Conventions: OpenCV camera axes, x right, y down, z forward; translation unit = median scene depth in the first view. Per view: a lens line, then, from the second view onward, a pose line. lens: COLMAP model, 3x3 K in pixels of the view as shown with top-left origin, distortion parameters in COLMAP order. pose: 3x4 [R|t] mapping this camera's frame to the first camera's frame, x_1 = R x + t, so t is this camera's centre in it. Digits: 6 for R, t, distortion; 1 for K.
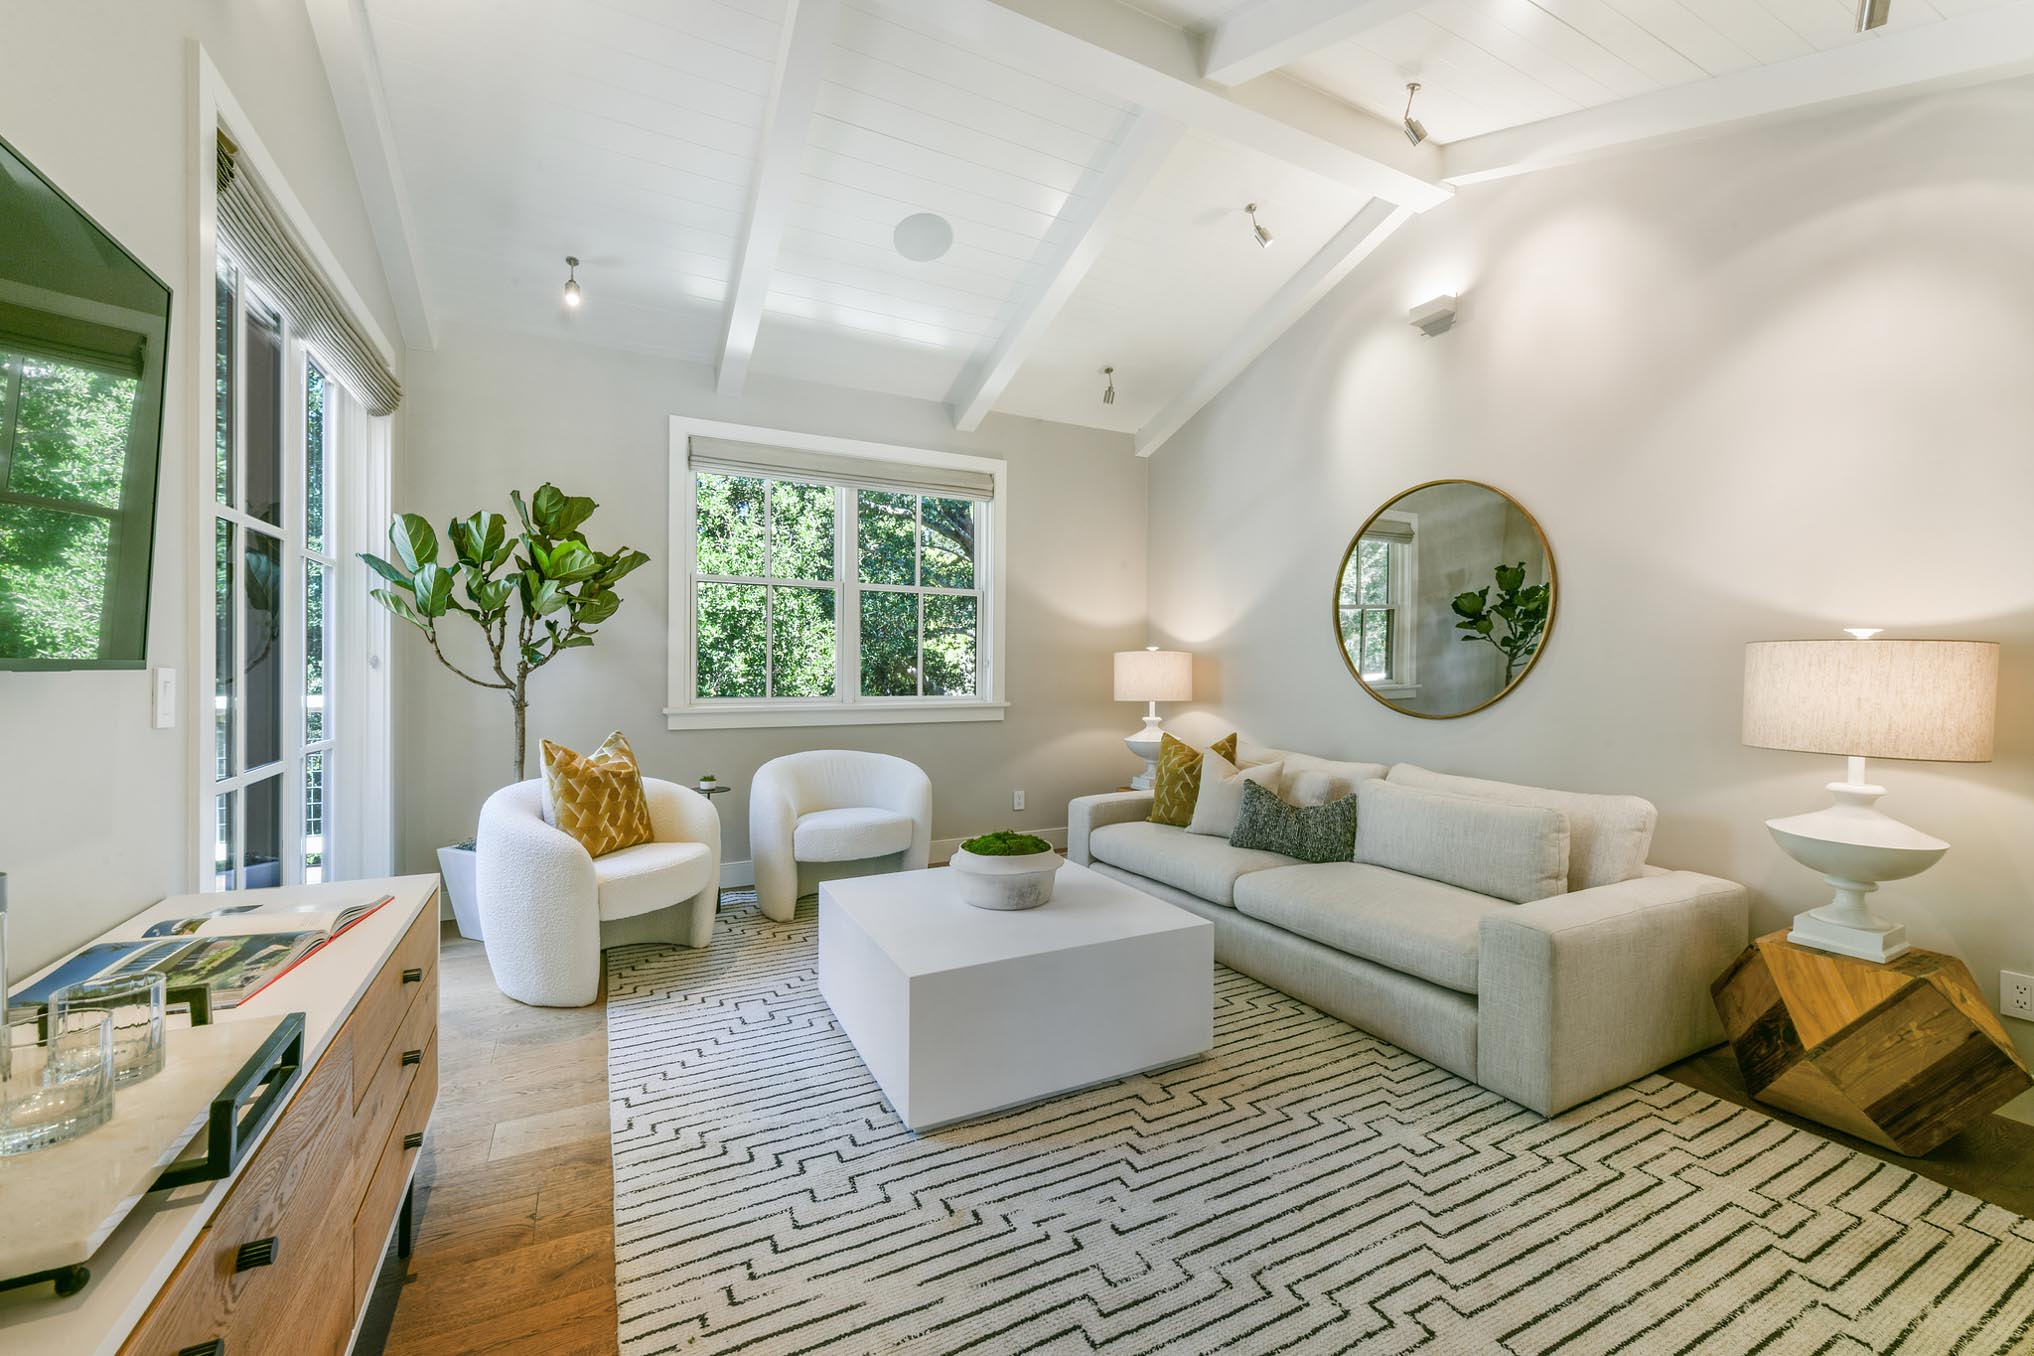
lens RADIAL K [[816.0, 0, 1010.5], [0, 816.0, 673.7], [0, 0, 1]] dist [0.000180, -0.000401]
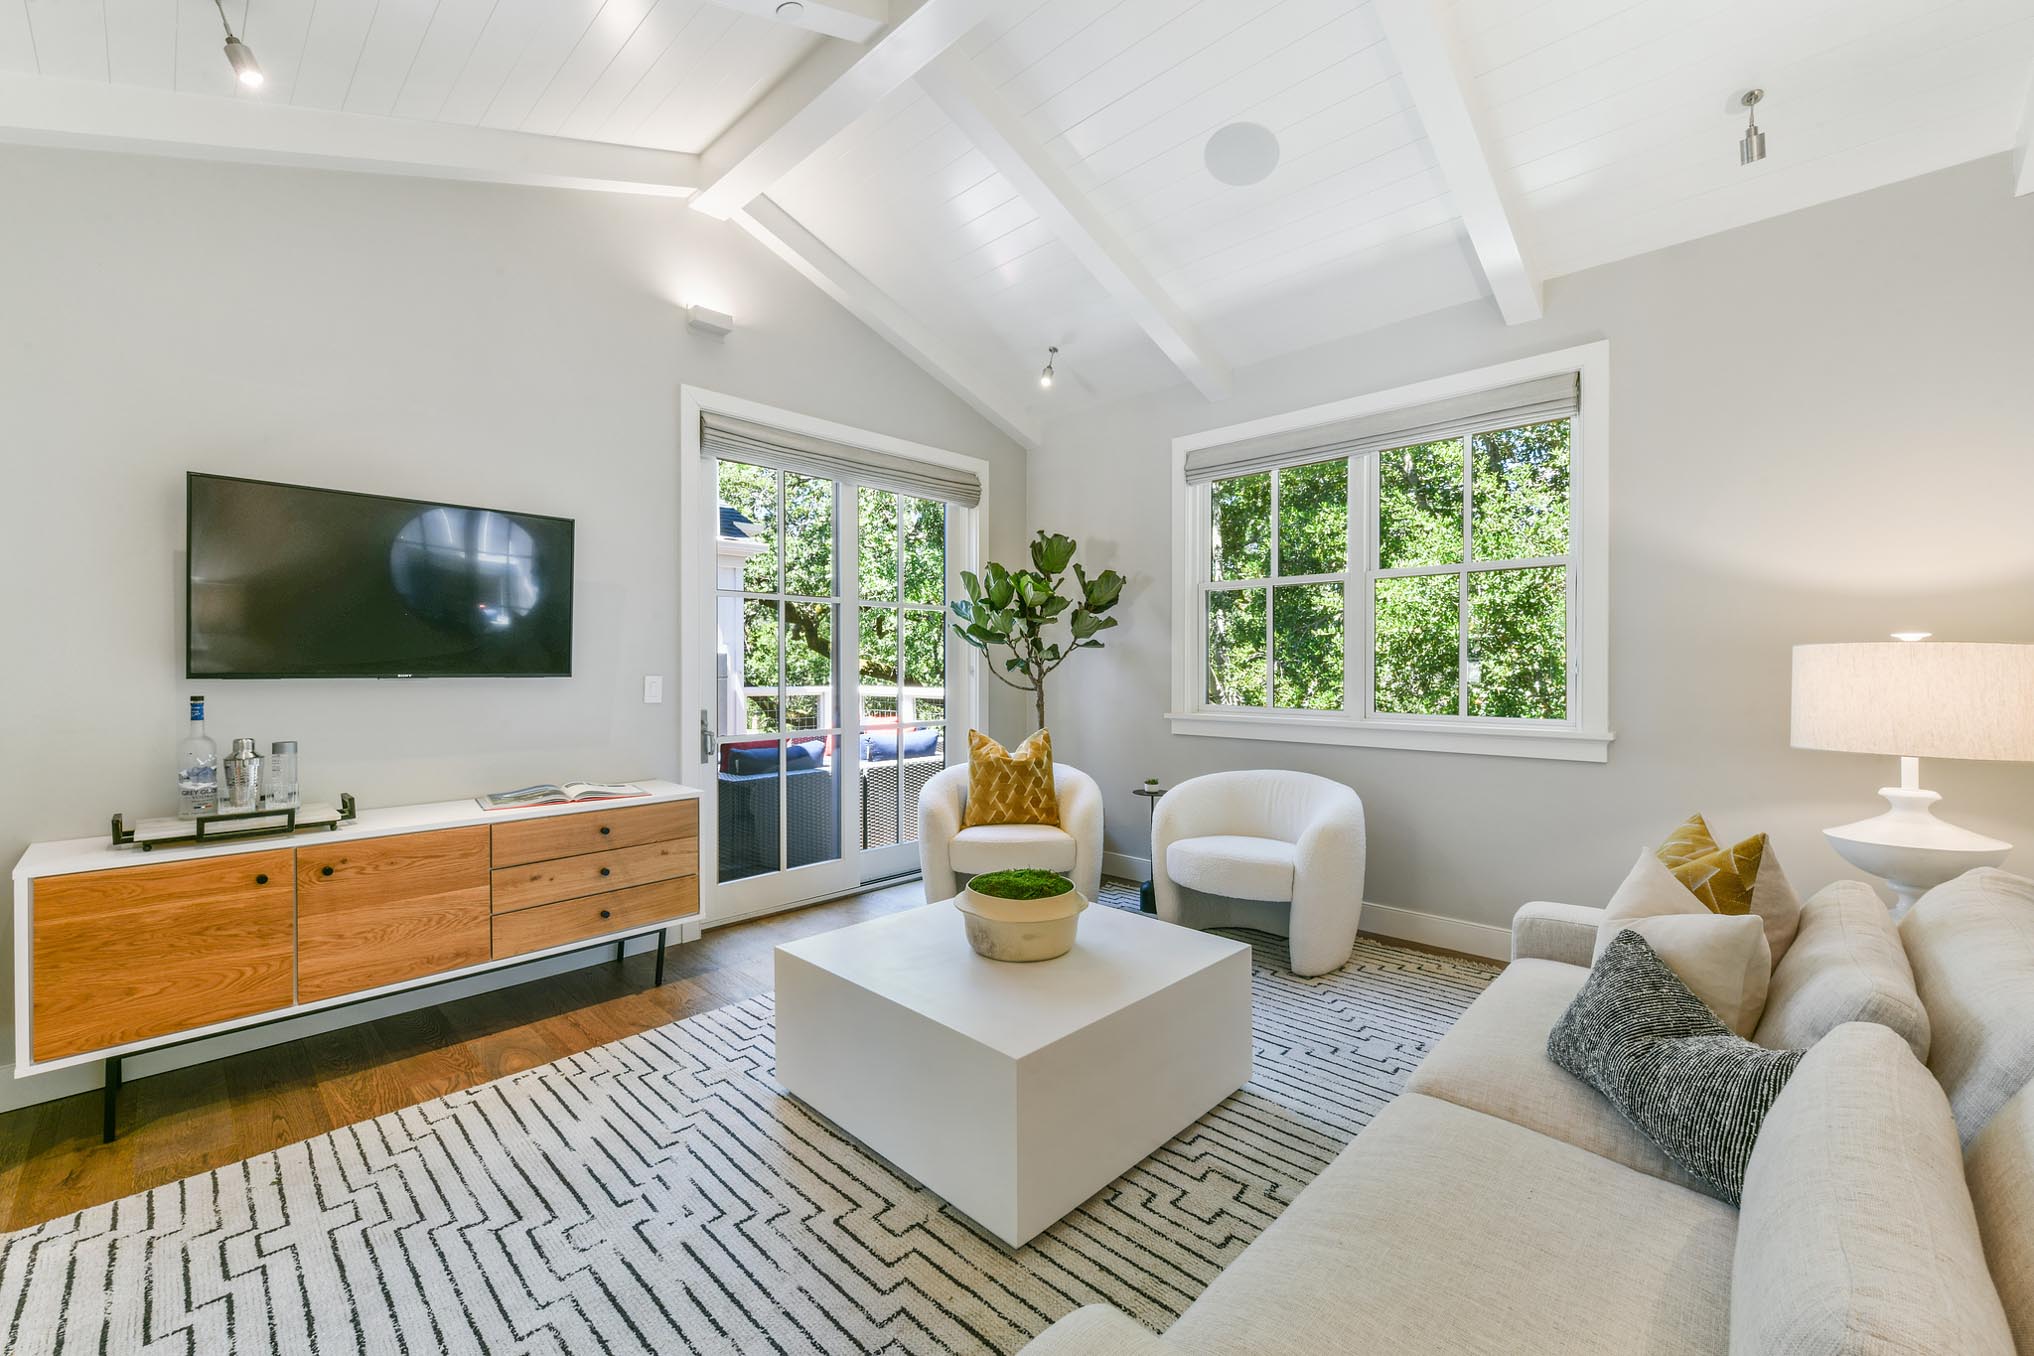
lens RADIAL K [[816.0, 0, 1010.5], [0, 816.0, 673.7], [0, 0, 1]] dist [0.000180, -0.000401]
pose [[0.322675, 0.003298, -0.946504, 0.934434], [-0.007862, 0.999969, 0.000803, -0.015543], [0.946477, 0.007182, 0.322690, 0.820279]]
